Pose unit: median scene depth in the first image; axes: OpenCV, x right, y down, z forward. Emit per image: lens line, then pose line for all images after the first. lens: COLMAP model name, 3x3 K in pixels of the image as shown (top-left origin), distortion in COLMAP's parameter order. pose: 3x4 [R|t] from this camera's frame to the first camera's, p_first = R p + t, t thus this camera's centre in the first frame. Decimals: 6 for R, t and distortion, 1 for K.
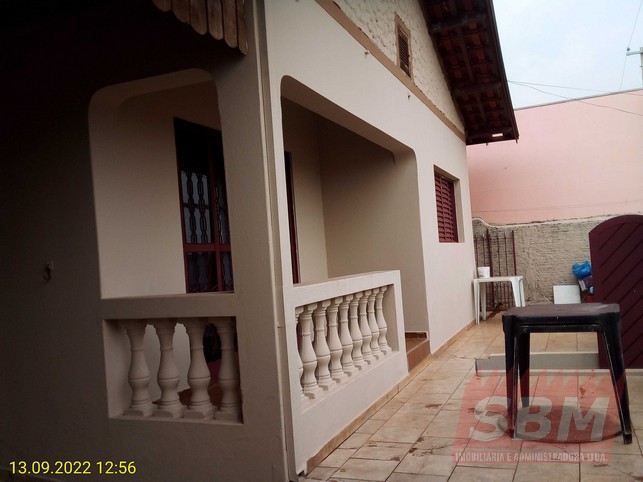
lens RADIAL K [[592.5, 0, 321.5], [0, 592.5, 241.0], [0, 0, 1]] dist [0.076166, -0.000433]
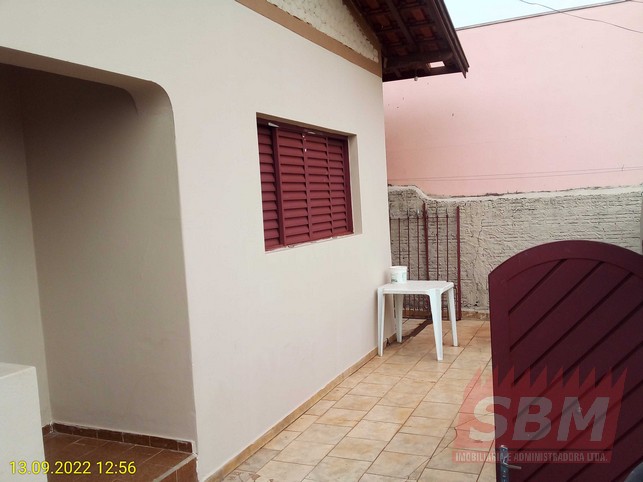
lens RADIAL K [[592.5, 0, 321.5], [0, 592.5, 241.0], [0, 0, 1]] dist [0.076166, -0.000433]
pose [[0.999497, 0.020683, -0.024049, 0.186270], [-0.018102, 0.994520, 0.102972, -0.048290], [0.026047, -0.102485, 0.994393, 0.311365]]
